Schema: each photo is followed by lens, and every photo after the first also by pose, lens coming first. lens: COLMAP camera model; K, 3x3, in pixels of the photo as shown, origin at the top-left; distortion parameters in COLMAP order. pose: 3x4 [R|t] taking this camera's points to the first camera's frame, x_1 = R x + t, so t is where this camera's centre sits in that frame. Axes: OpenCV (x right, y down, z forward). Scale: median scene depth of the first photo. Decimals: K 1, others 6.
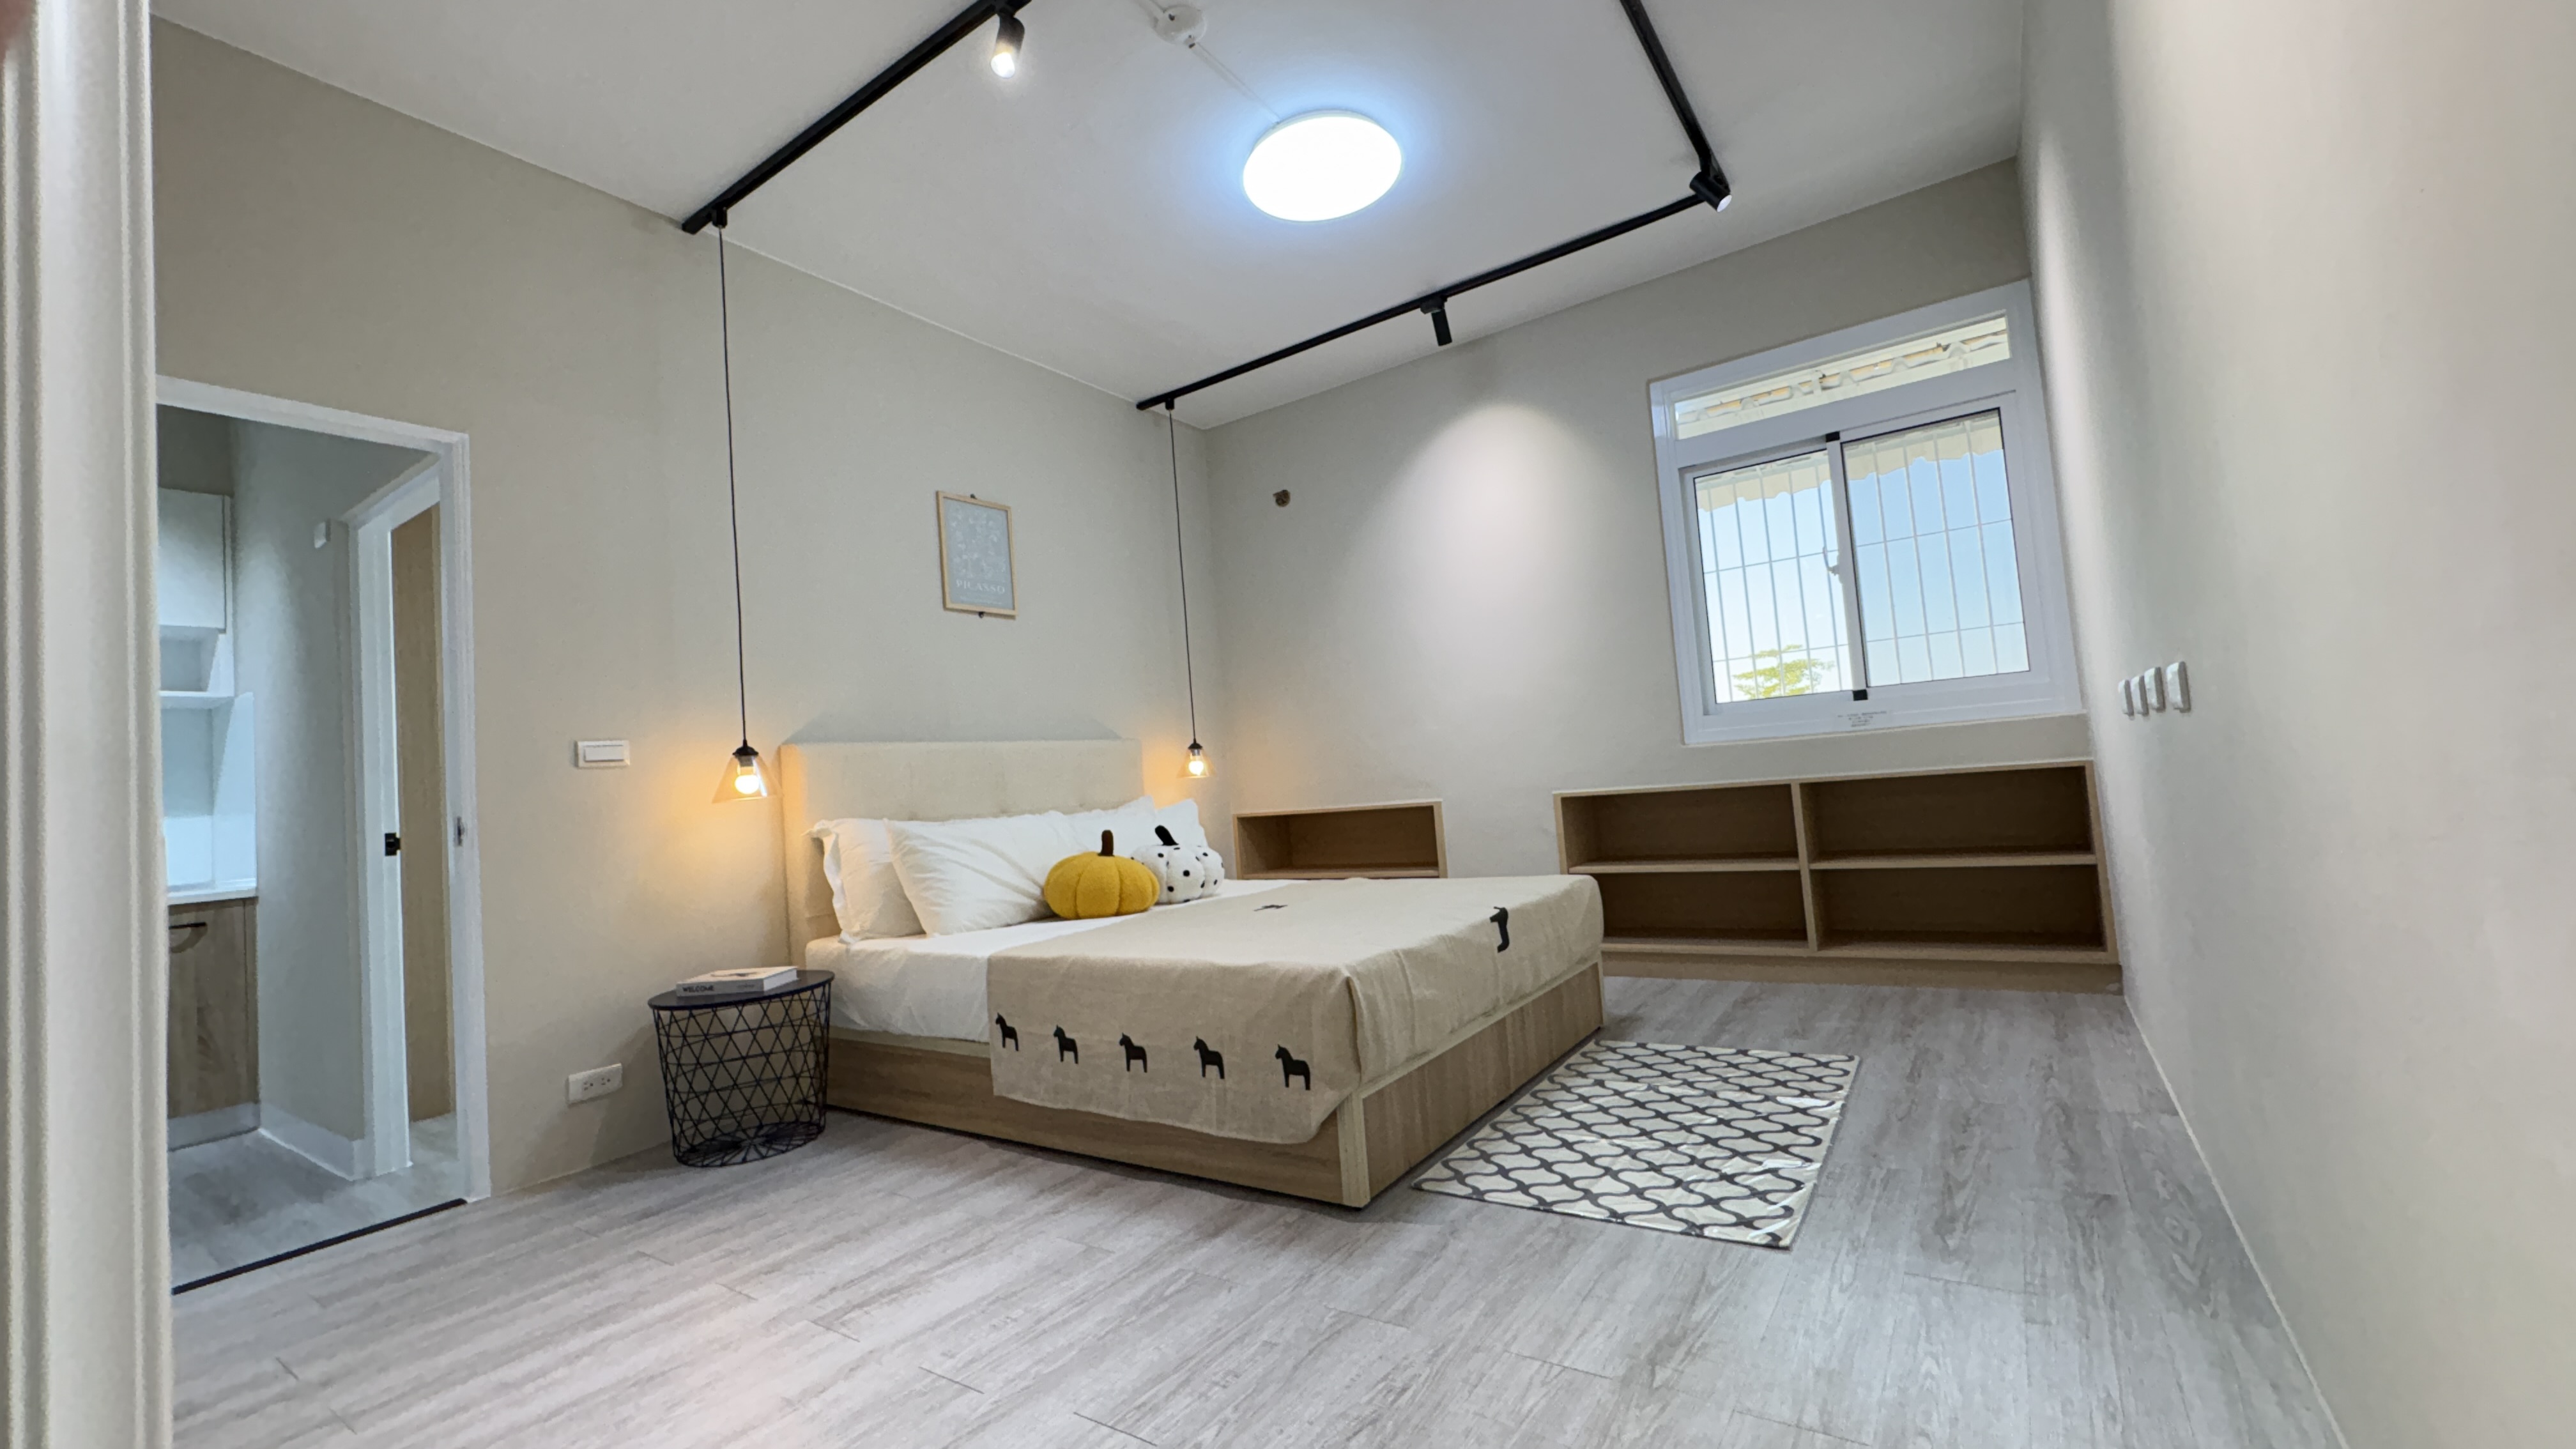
lens RADIAL K [[1020.8, 0, 1291.1], [0, 1020.8, 722.3], [0, 0, 1]] dist [-0.002550, -0.000295]
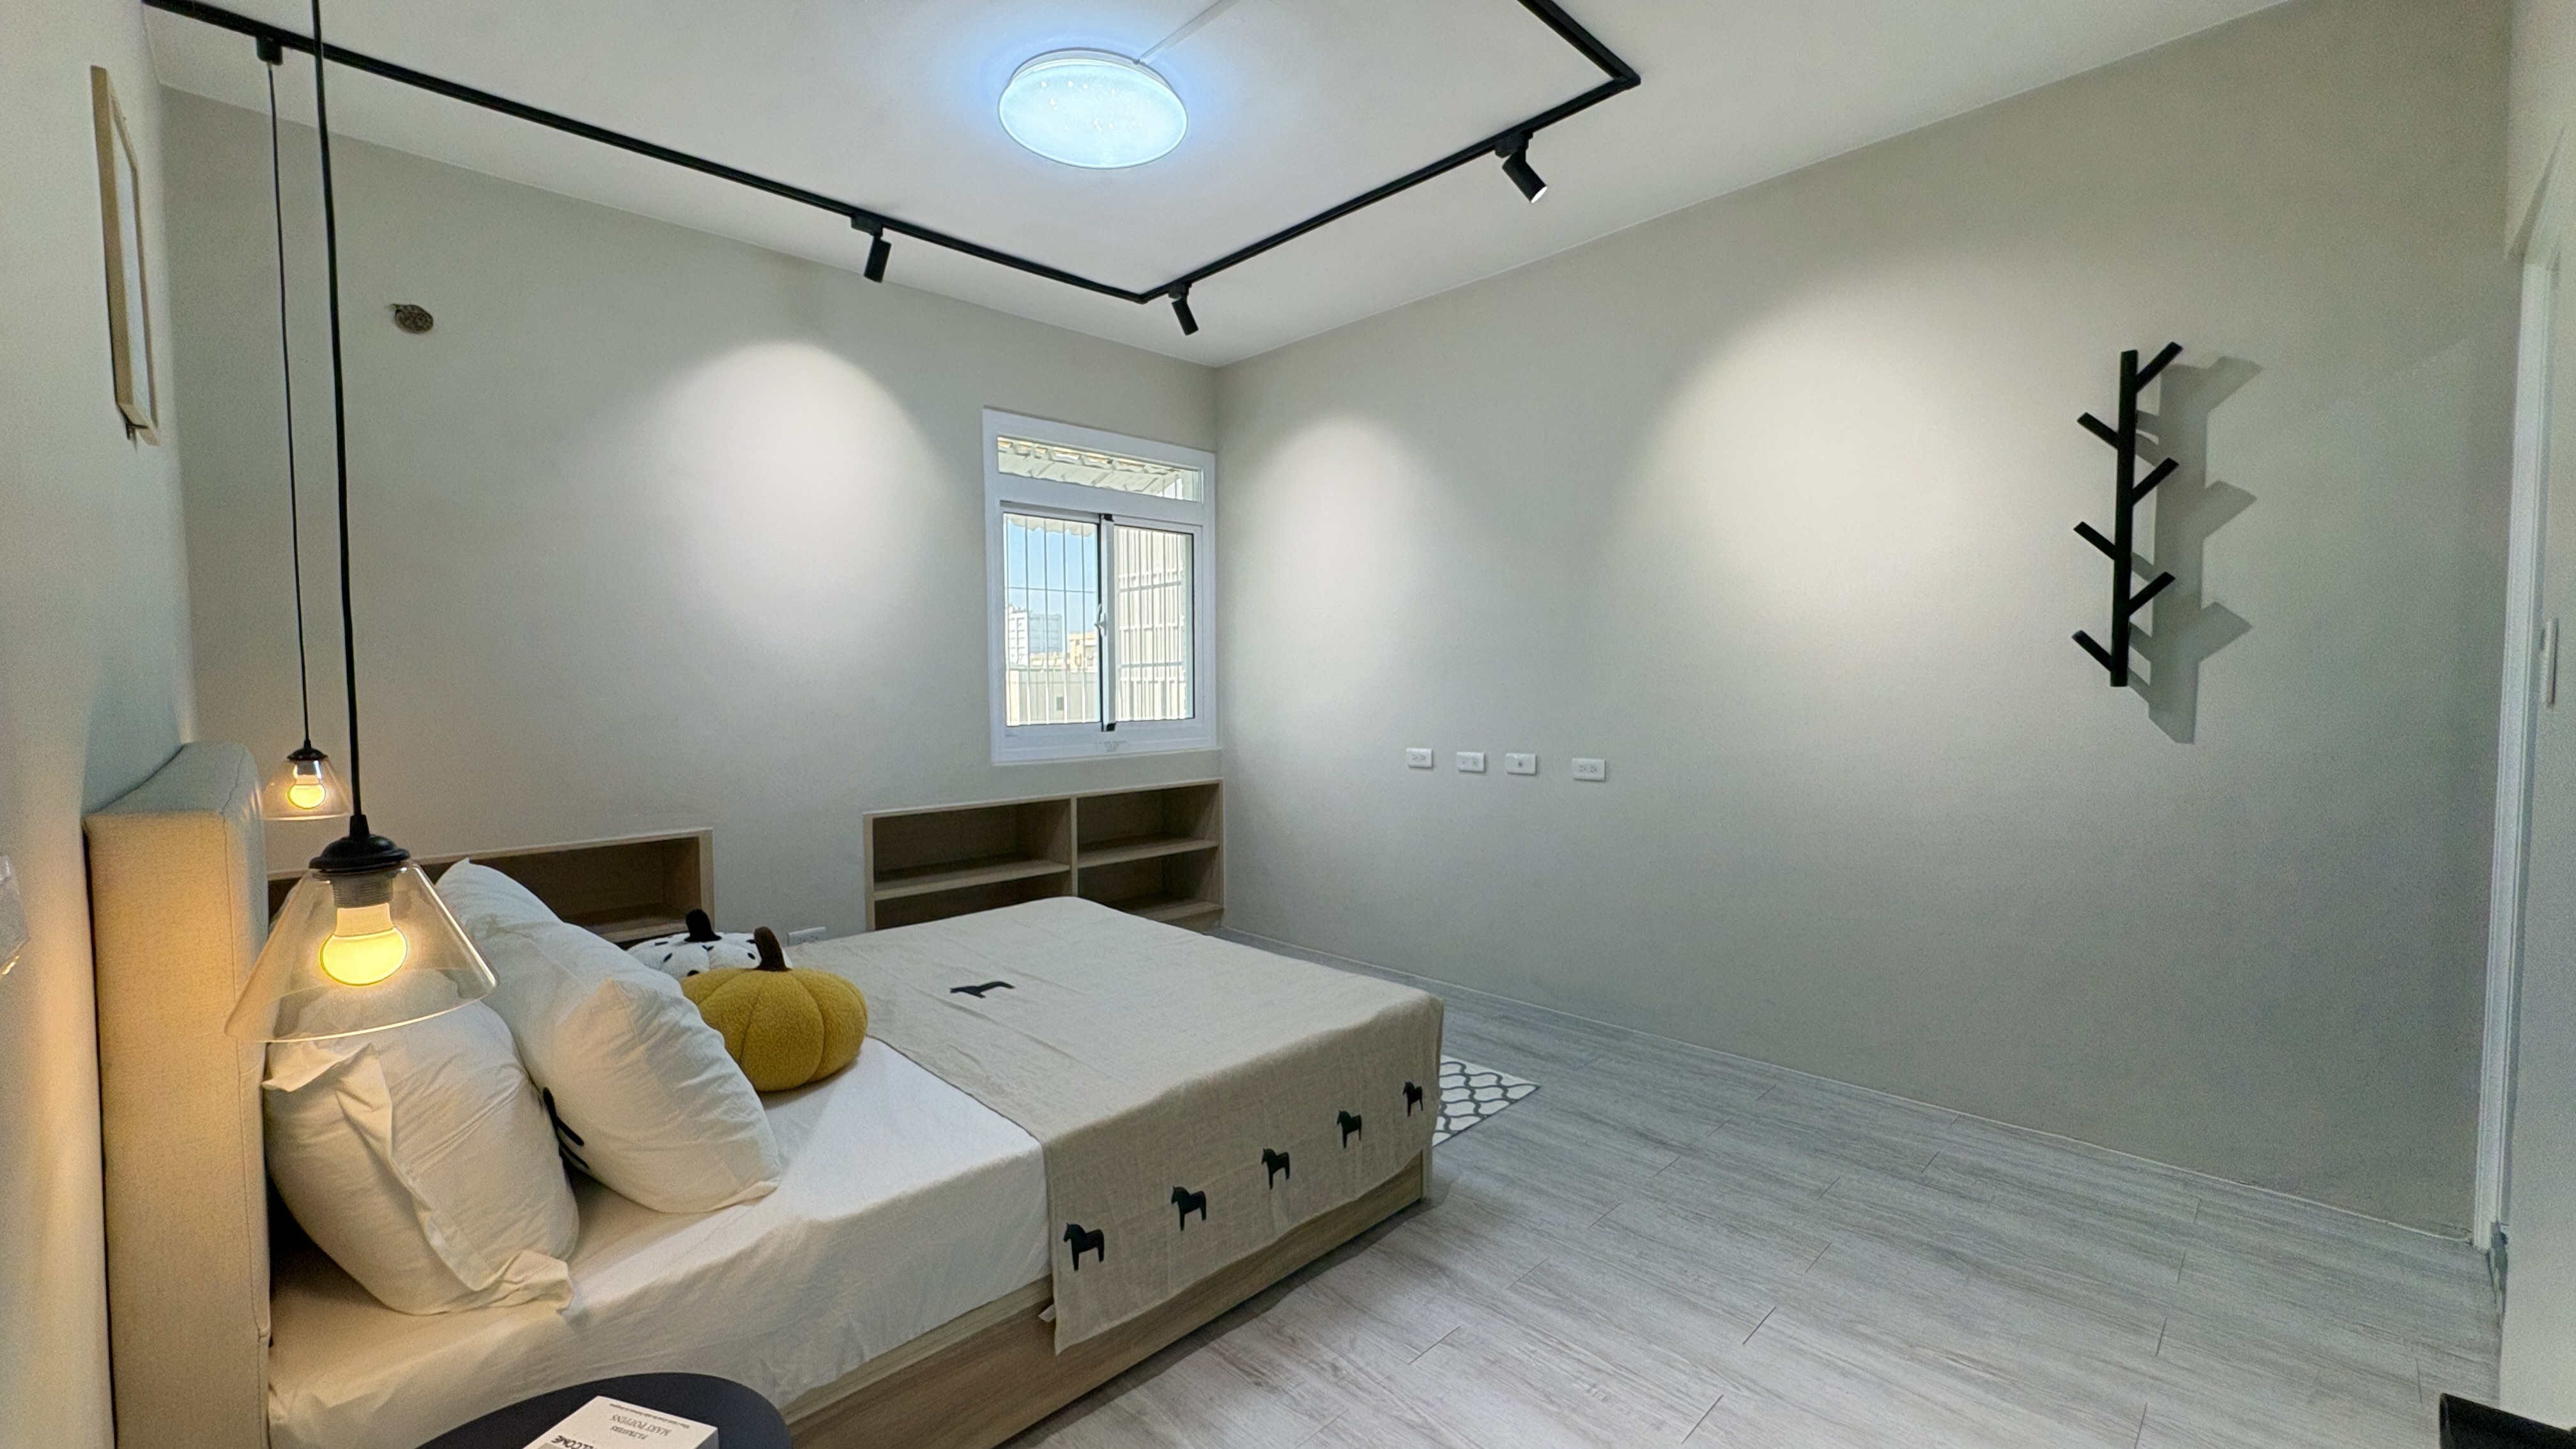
lens RADIAL K [[1020.8, 0, 1287.6], [0, 1020.8, 724.1], [0, 0, 1]] dist [-0.002550, -0.000295]
pose [[0.191224, 0.033108, 0.980988, -0.710707], [-0.069045, 0.997409, -0.020204, -0.021709], [-0.979115, -0.063869, 0.193015, 0.595395]]
